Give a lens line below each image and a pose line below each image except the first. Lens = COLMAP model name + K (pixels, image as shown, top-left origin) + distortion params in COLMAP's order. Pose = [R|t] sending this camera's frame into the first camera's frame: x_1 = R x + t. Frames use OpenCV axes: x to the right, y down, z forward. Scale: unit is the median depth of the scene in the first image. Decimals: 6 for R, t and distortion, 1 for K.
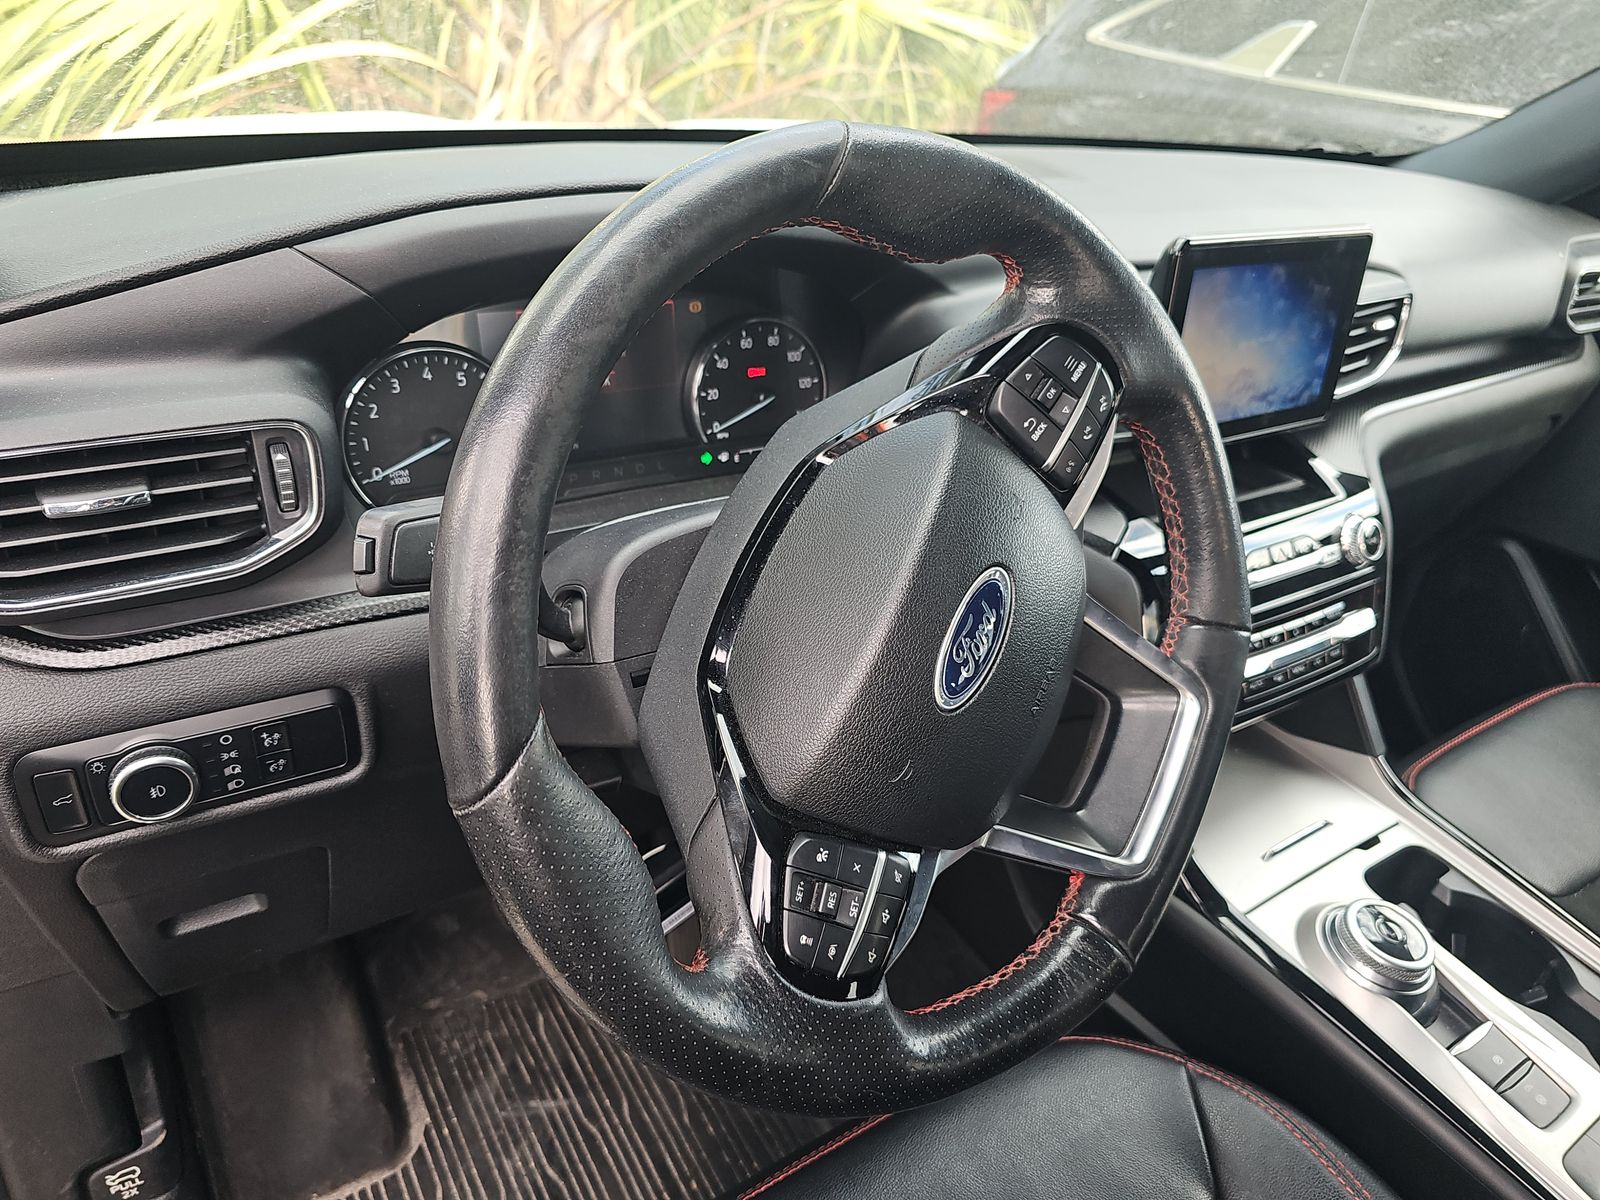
lens RADIAL K [[1073.0, 0, 786.9], [0, 1073.0, 609.9], [0, 0, 1]] dist [0.022933, -0.025717]
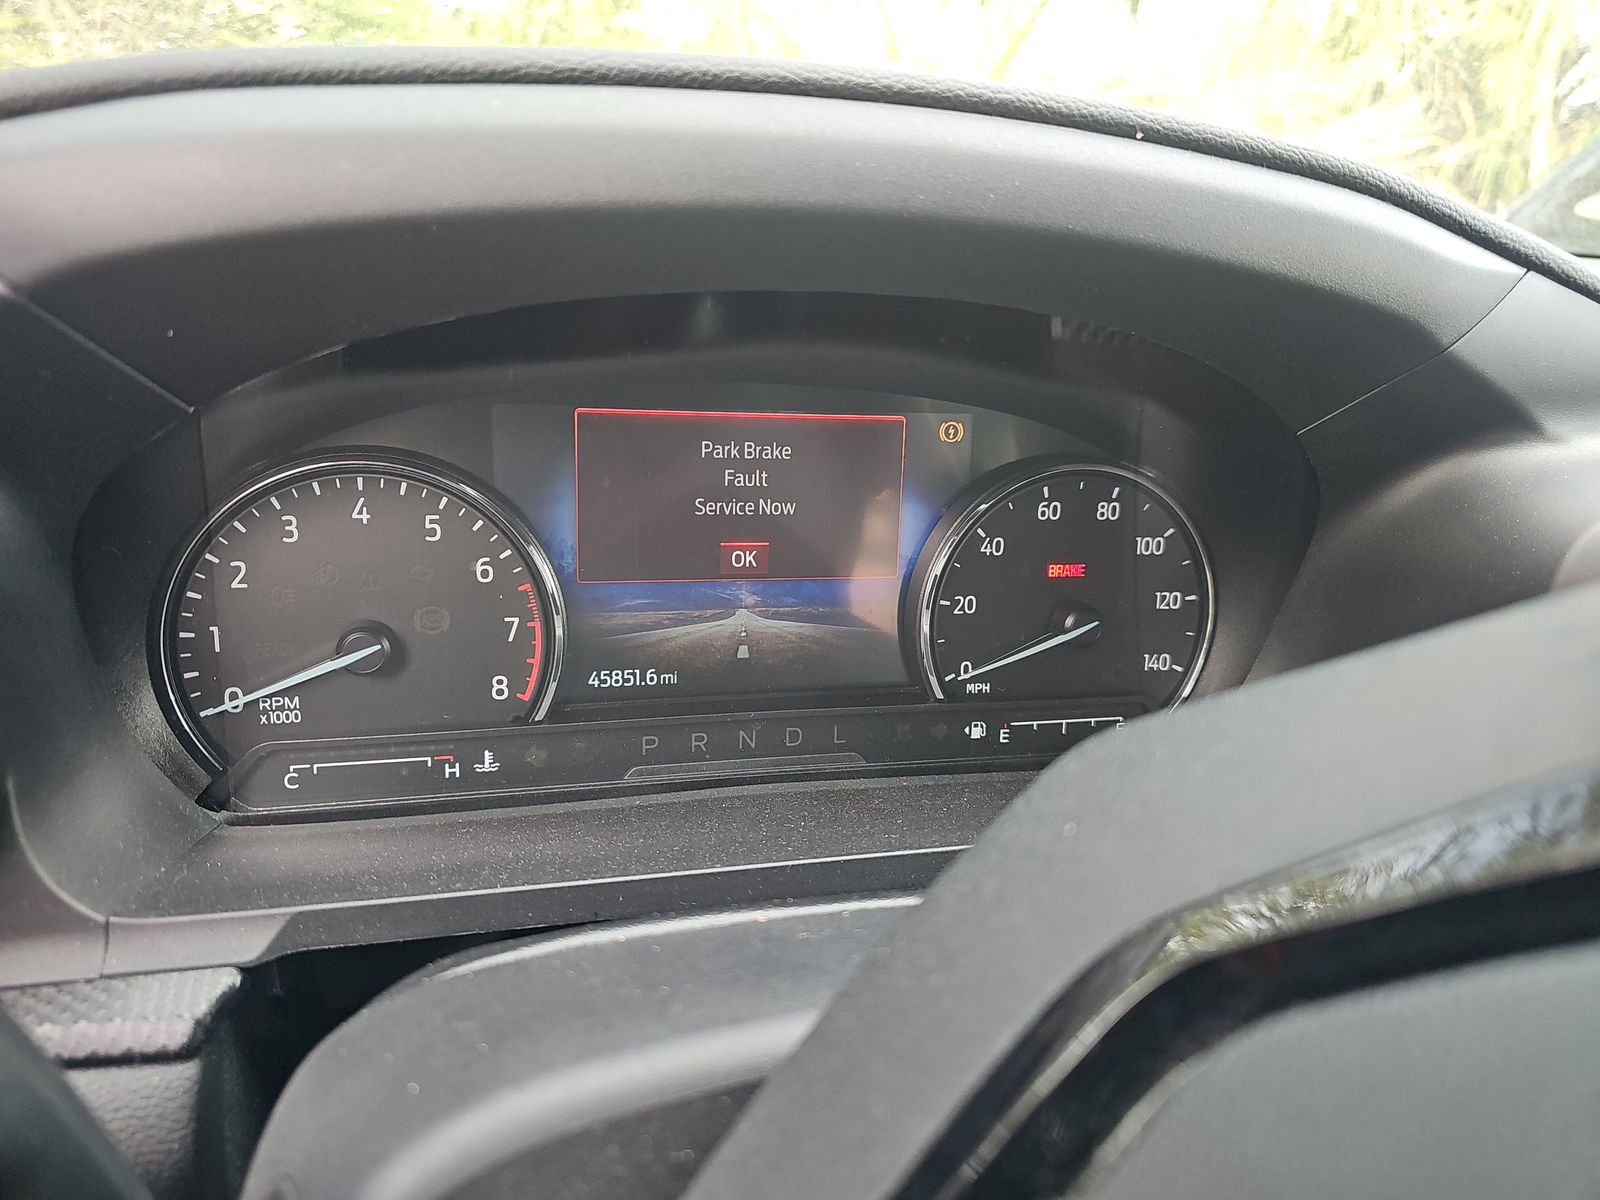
lens RADIAL K [[1073.0, 0, 774.7], [0, 1073.0, 583.4], [0, 0, 1]] dist [0.022933, -0.025717]
pose [[0.939874, 0.100733, -0.326329, 0.007977], [-0.159812, 0.974165, -0.159573, -0.113360], [0.301824, 0.202130, 0.931690, 0.493090]]
